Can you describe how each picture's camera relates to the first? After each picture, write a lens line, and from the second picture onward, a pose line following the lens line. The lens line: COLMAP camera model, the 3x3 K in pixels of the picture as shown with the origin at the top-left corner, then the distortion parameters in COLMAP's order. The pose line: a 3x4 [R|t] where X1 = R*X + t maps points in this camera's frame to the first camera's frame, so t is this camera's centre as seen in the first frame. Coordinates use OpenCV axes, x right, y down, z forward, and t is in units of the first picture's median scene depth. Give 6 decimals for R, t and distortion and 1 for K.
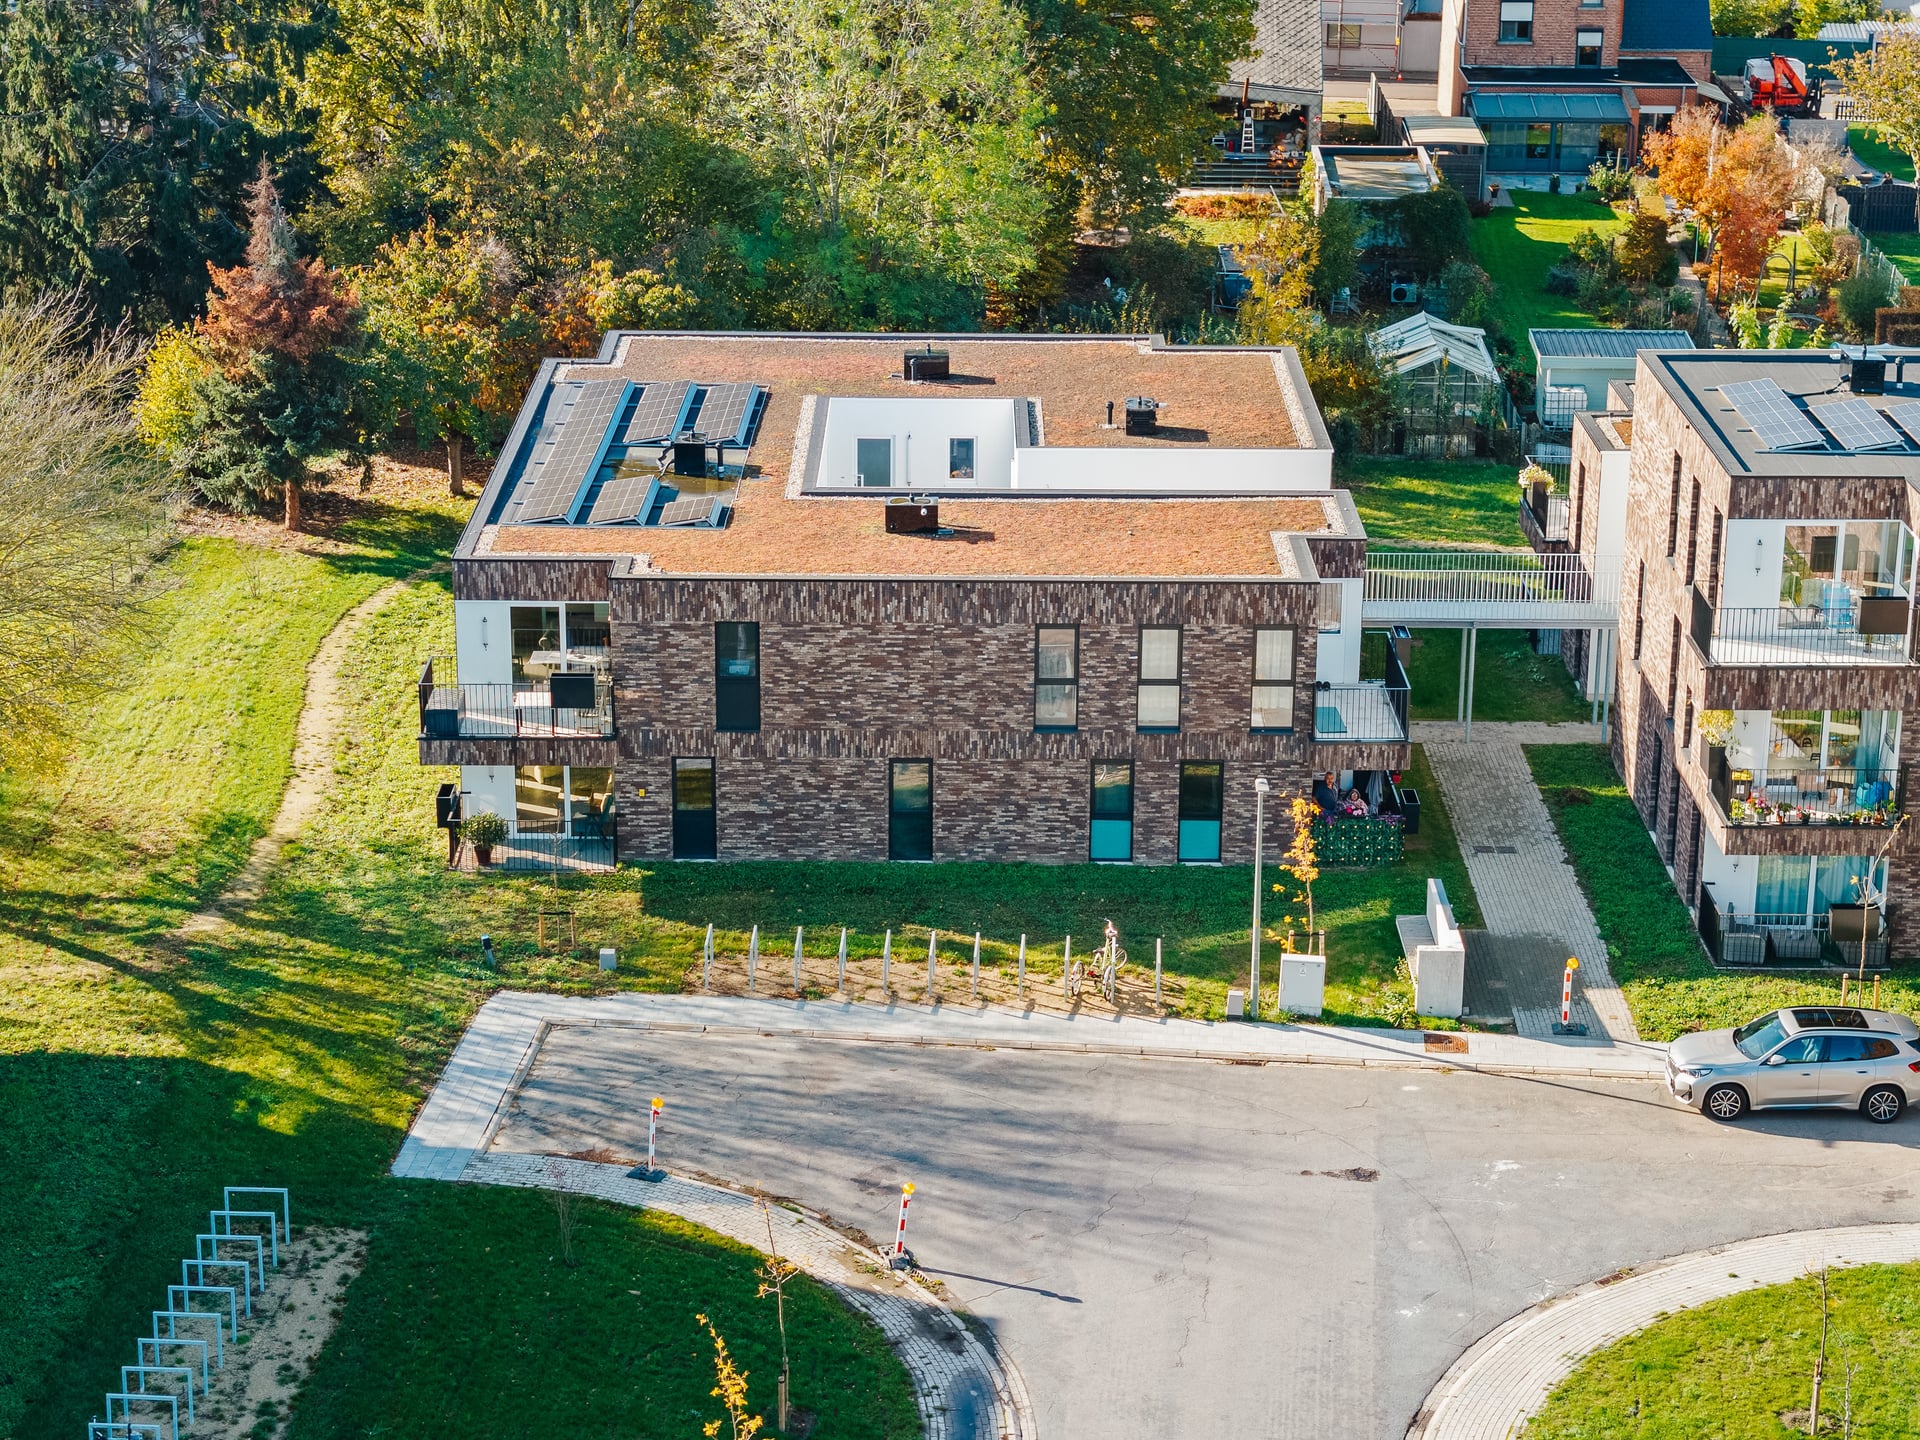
lens RADIAL K [[3800.1, 0, 960.0], [0, 3800.1, 720.0], [0, 0, 1]] dist [0.145163, -0.197818]
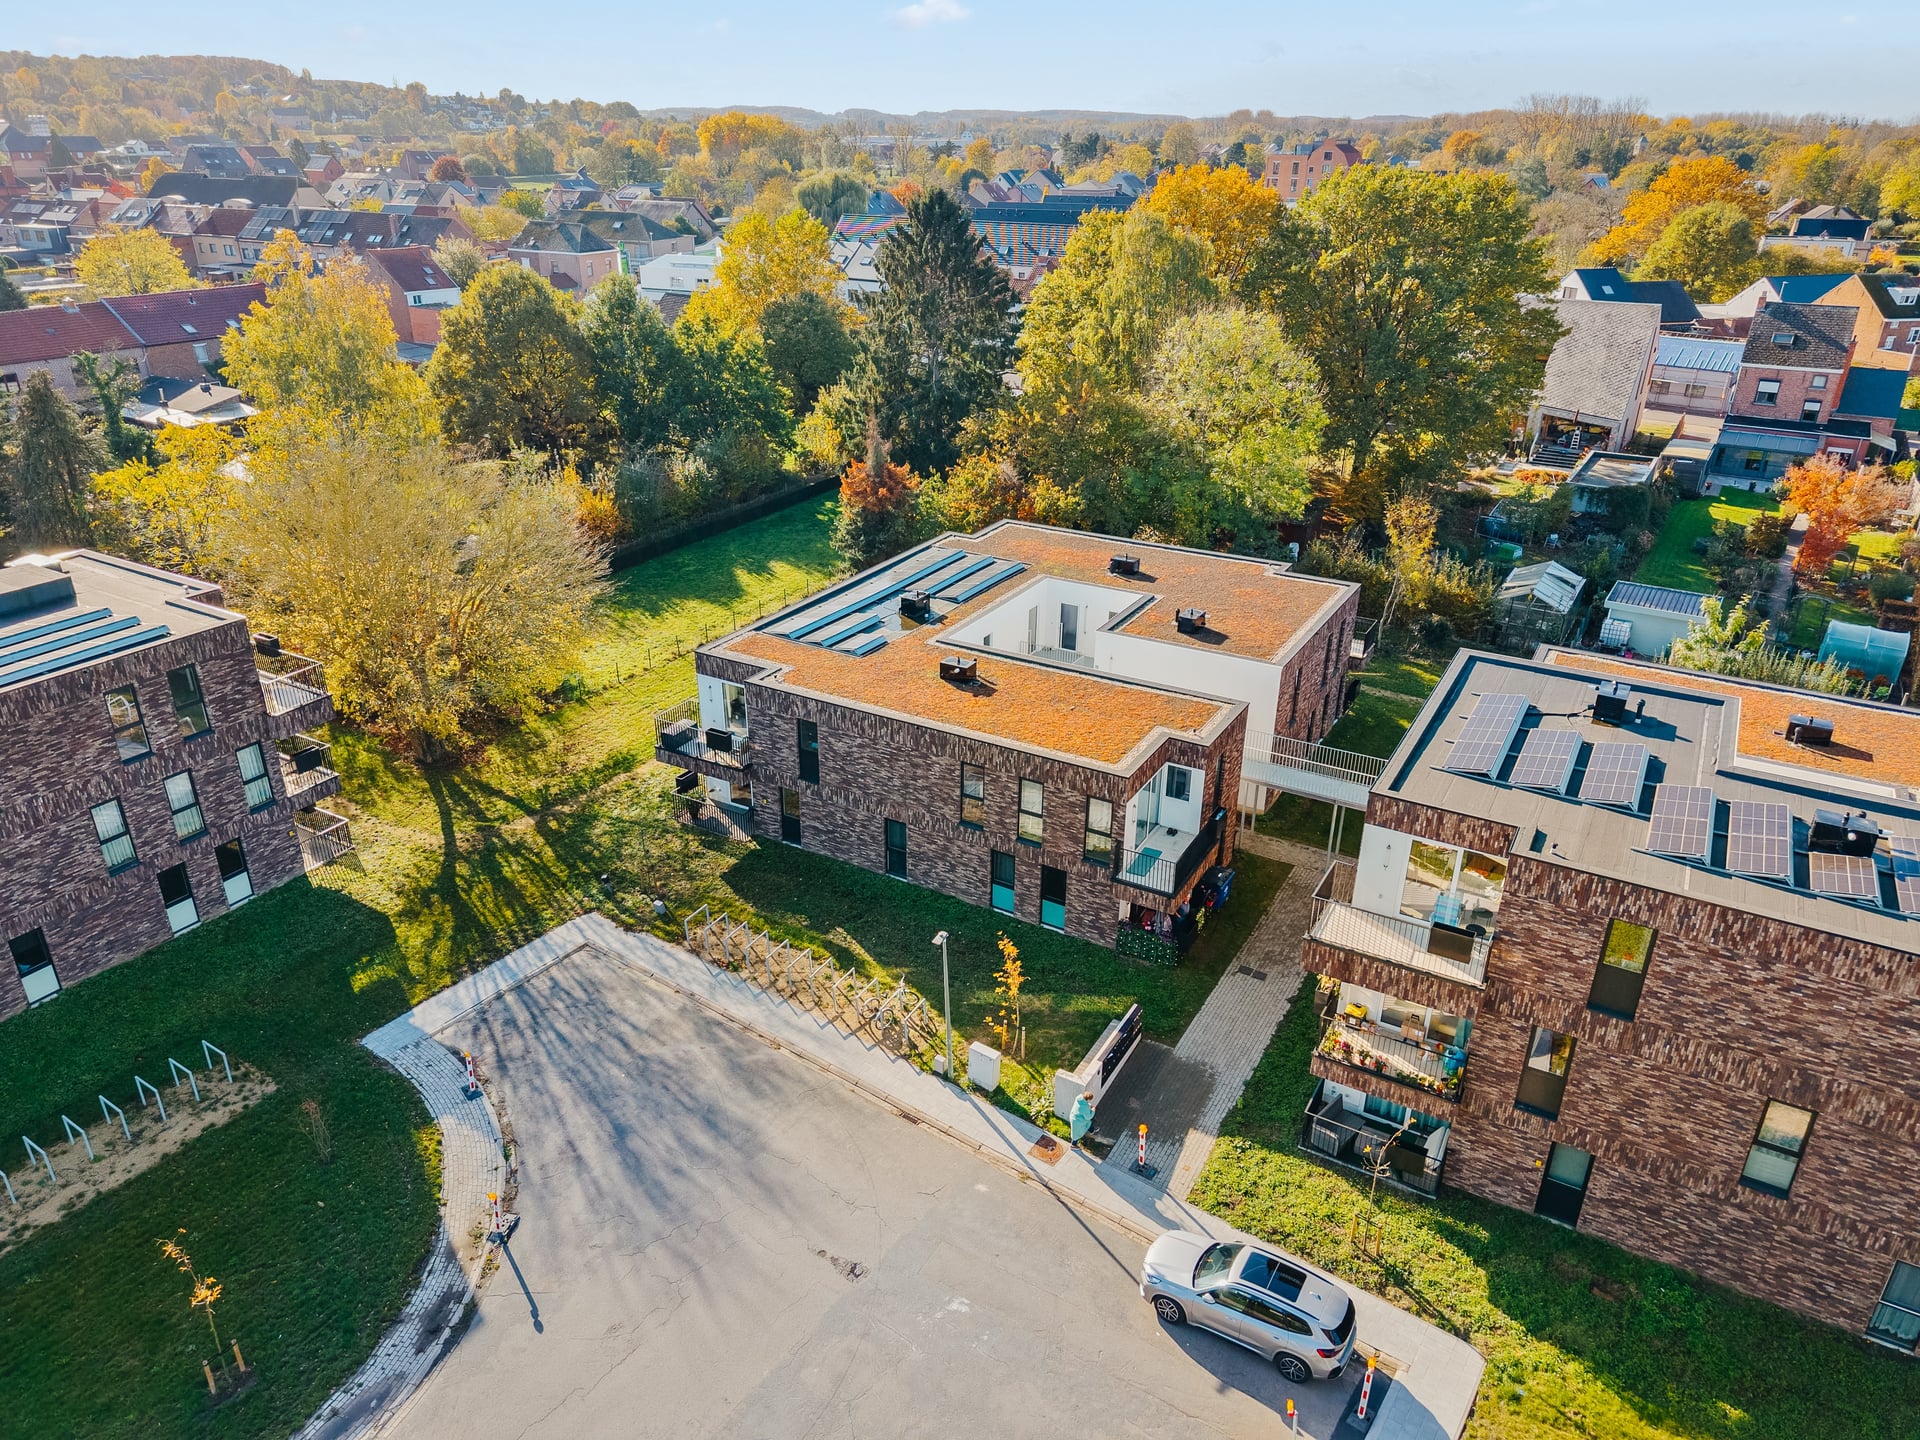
lens RADIAL K [[1259.5, 0, 953.5], [0, 1259.5, 726.0], [0, 0, 1]] dist [0.094487, -0.095866]
pose [[0.863410, 0.211728, -0.457923, 0.253540], [-0.159216, 0.975643, 0.150903, -0.117772], [0.478720, -0.057383, 0.876090, 0.540525]]
